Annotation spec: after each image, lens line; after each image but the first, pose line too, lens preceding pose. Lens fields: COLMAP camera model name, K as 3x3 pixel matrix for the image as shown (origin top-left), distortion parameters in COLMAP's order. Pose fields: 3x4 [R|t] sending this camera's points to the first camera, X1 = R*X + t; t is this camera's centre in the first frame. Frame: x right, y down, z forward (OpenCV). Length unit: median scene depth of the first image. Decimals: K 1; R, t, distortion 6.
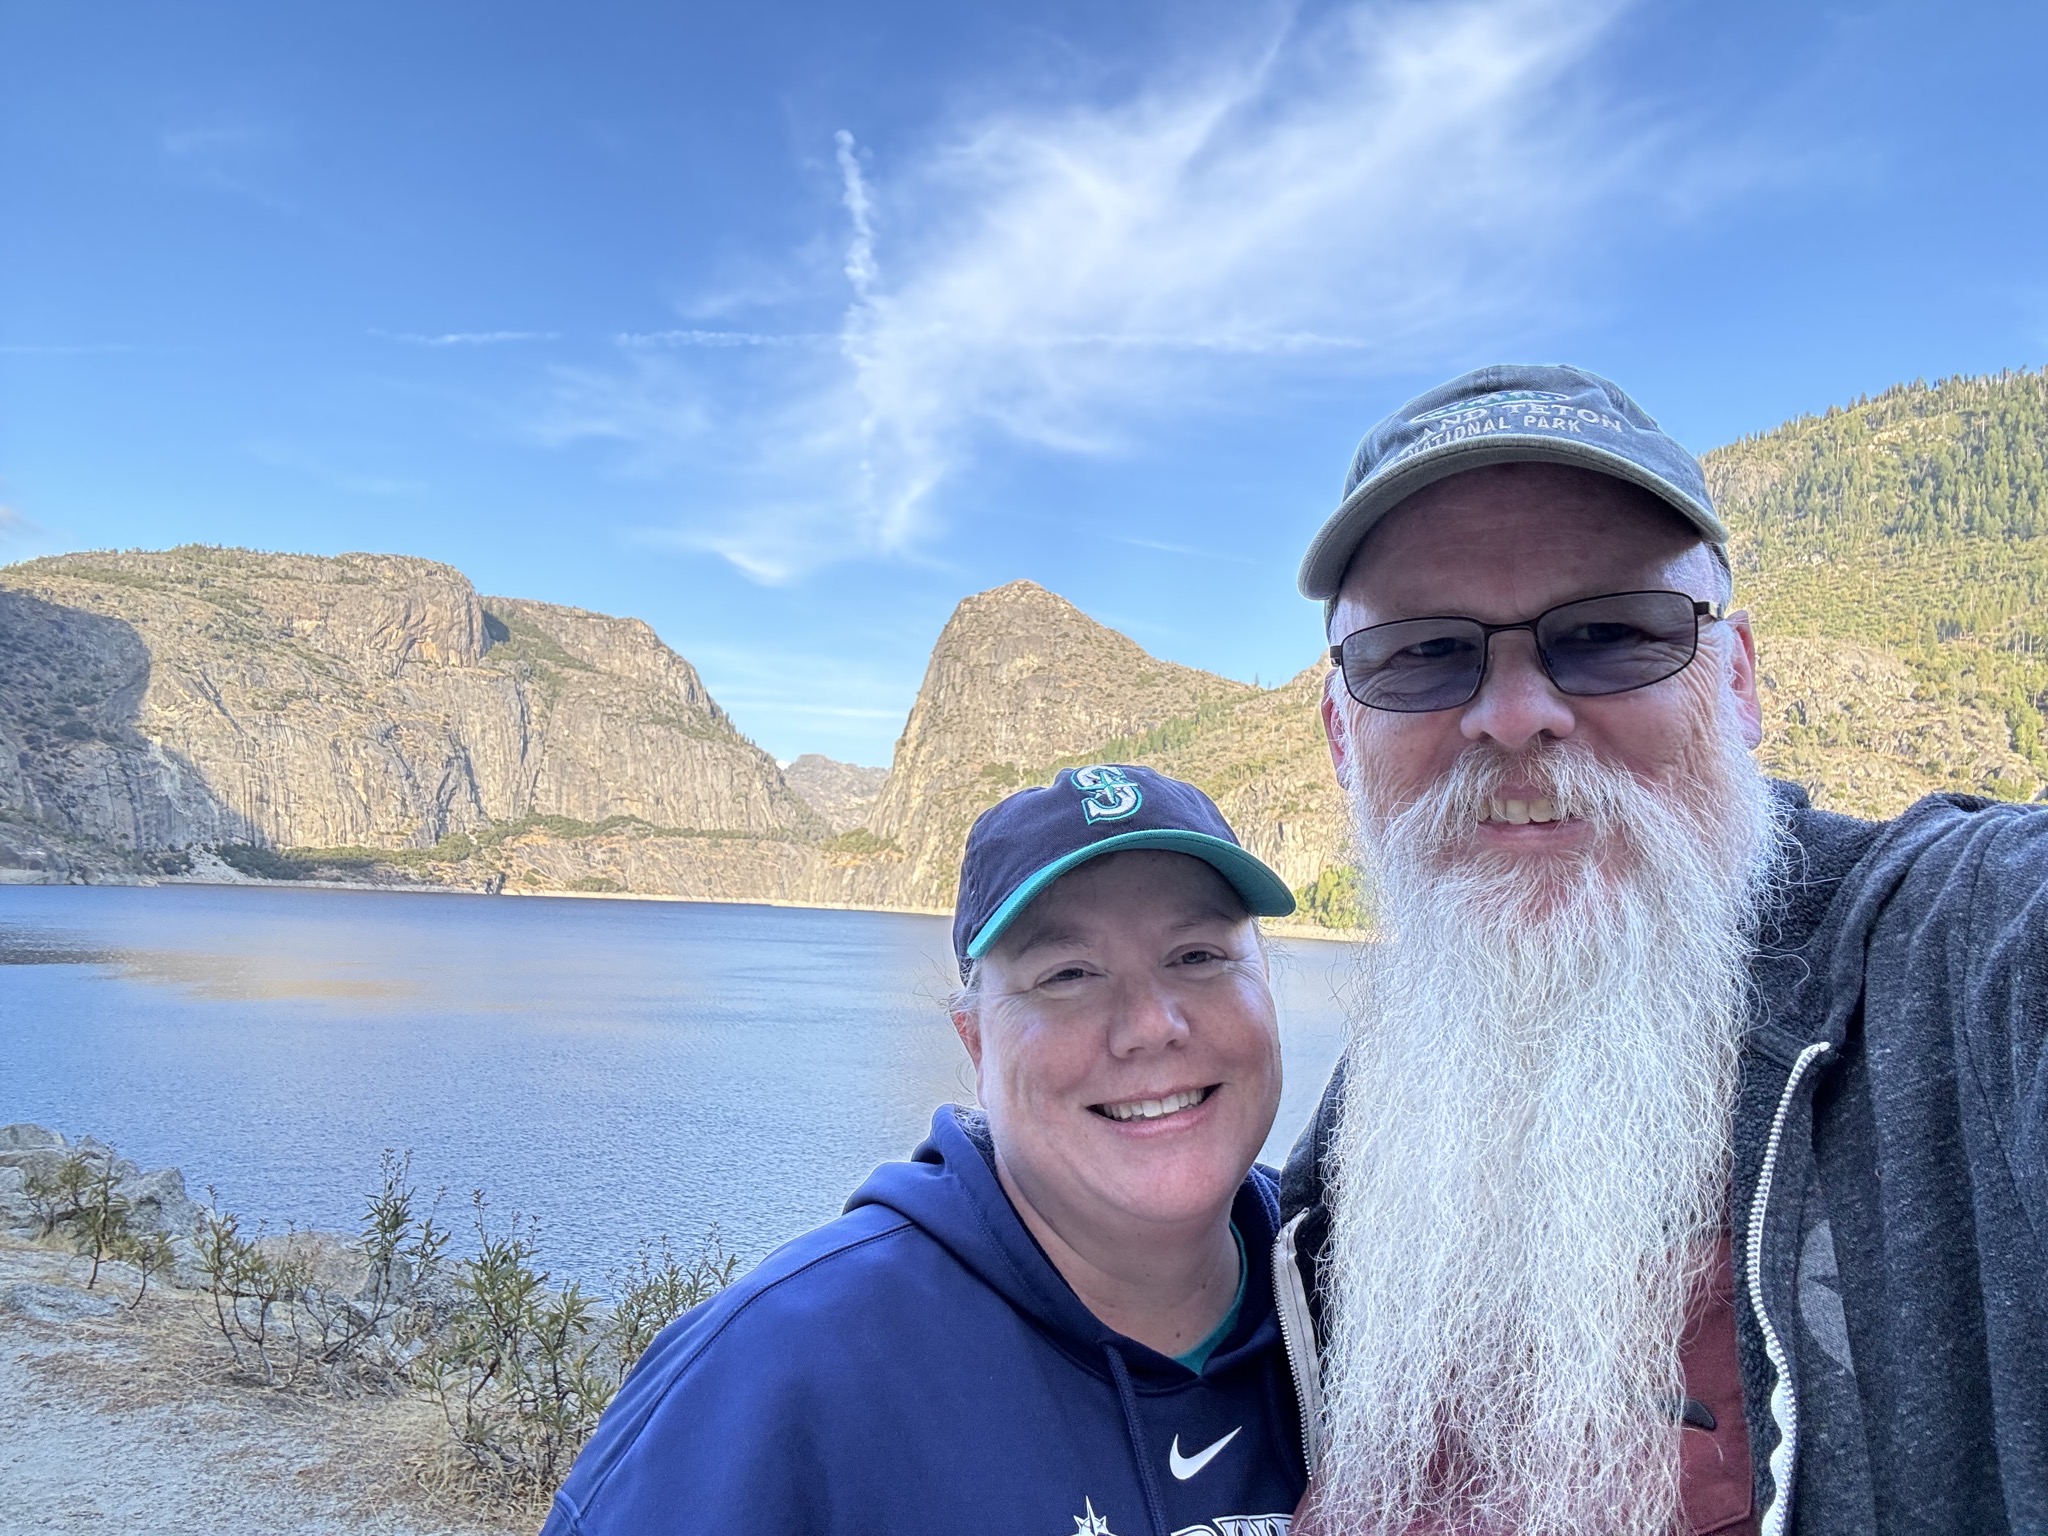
lens RADIAL K [[1452.0, 0, 1029.5], [0, 1452.0, 788.6], [0, 0, 1]] dist [0.046060, -0.031260]
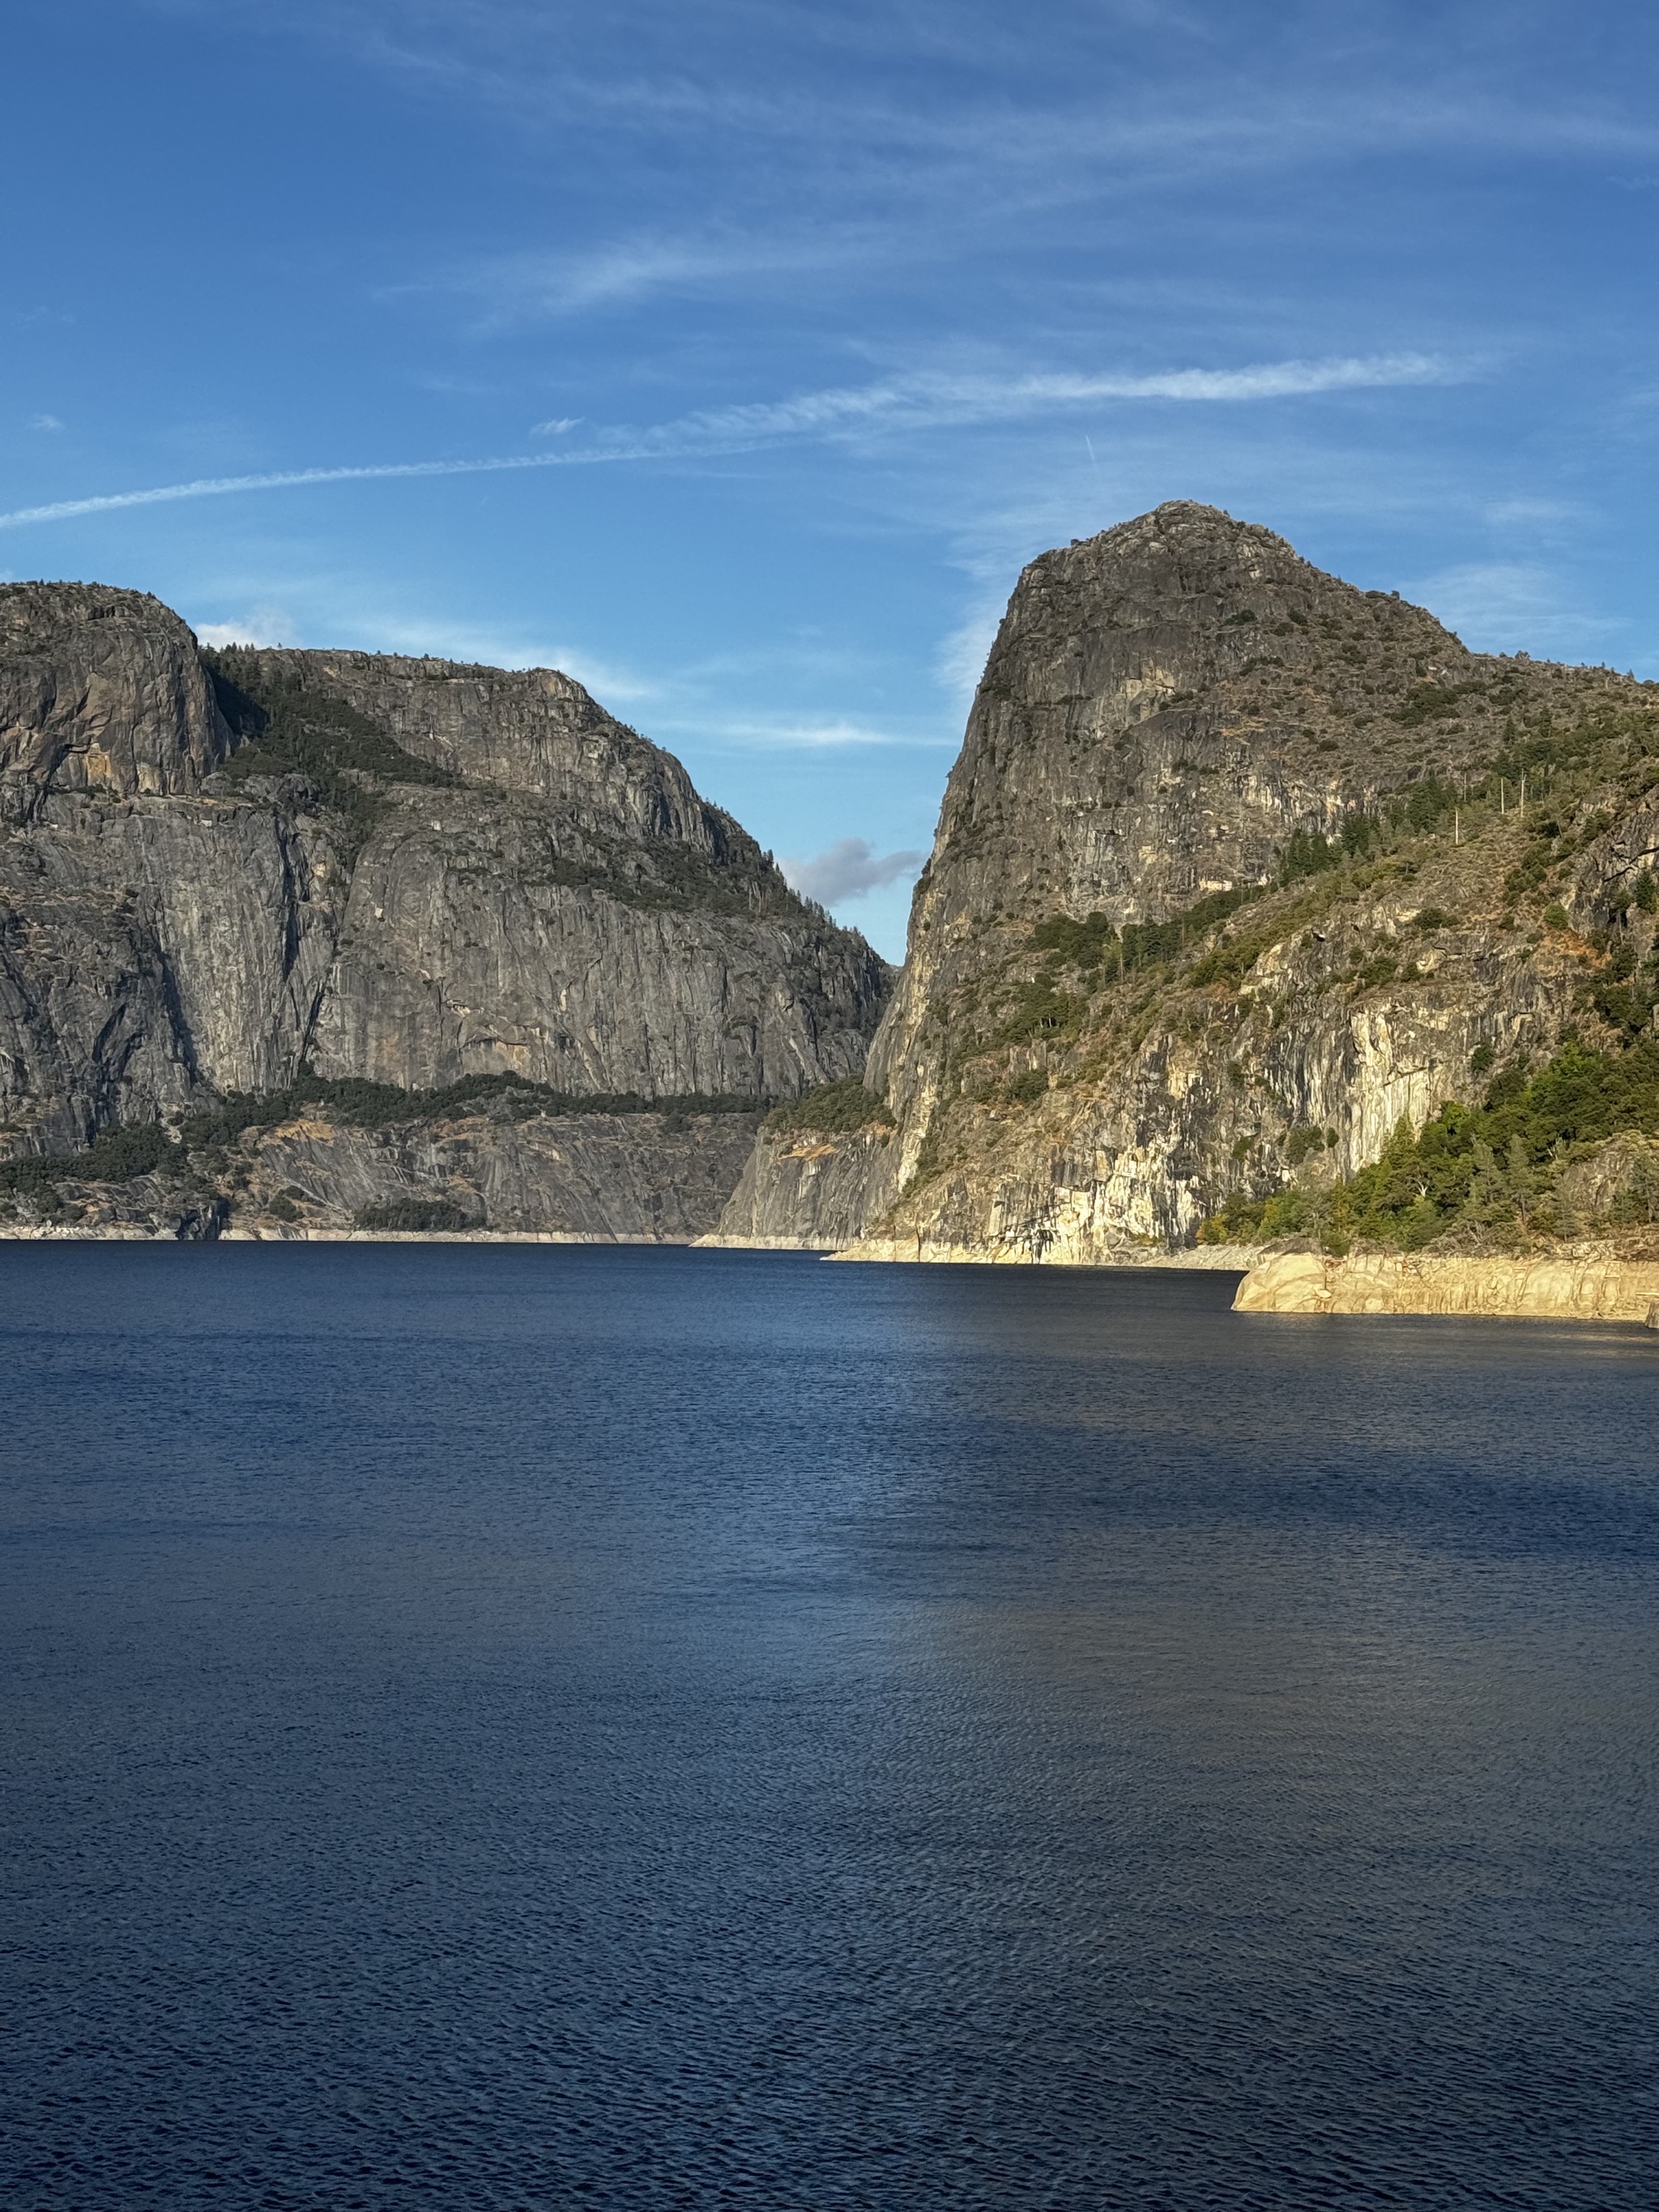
lens RADIAL K [[3046.8, 0, 857.5], [0, 3046.8, 1152.0], [0, 0, 1]] dist [0.147894, 0.000000]
pose [[0.946217, -0.037501, -0.321352, 0.177491], [0.052213, 0.997940, 0.037284, 0.013254], [0.319292, -0.052058, 0.946225, 0.063234]]
